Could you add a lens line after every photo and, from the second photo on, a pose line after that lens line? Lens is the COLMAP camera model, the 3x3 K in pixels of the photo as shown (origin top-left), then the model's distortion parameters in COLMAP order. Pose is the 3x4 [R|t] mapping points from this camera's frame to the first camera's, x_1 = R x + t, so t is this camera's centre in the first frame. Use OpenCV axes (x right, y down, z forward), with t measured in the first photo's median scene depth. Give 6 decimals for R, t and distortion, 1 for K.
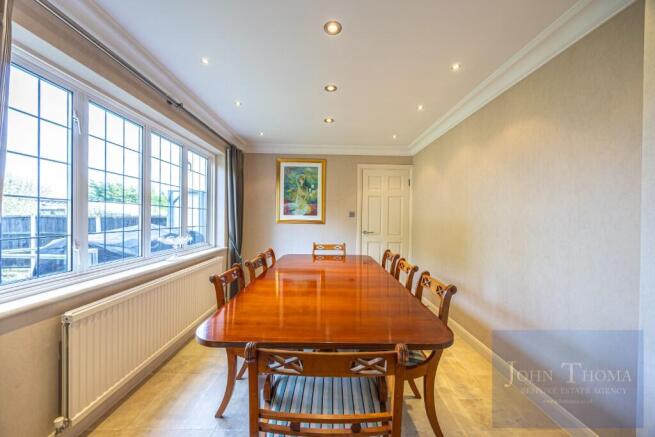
lens RADIAL K [[251.0, 0, 327.5], [0, 251.0, 218.5], [0, 0, 1]] dist [0.000526, -0.000062]
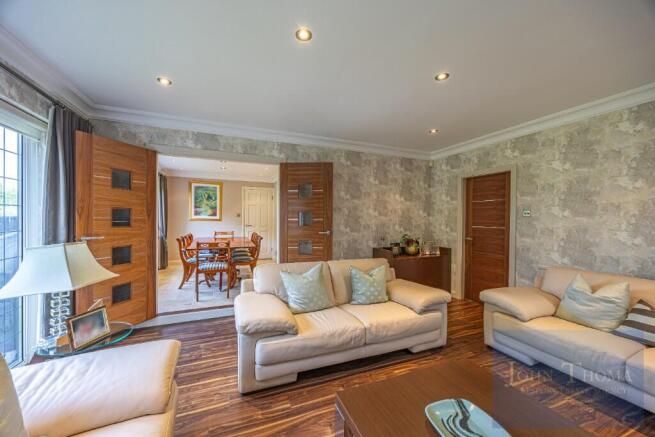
lens RADIAL K [[251.0, 0, 327.5], [0, 251.0, 218.5], [0, 0, 1]] dist [0.000526, -0.000062]
pose [[0.926966, -0.004070, 0.375122, 0.016361], [0.002746, 0.999988, 0.004064, 0.000065], [-0.375134, -0.002738, 0.926966, -0.831960]]
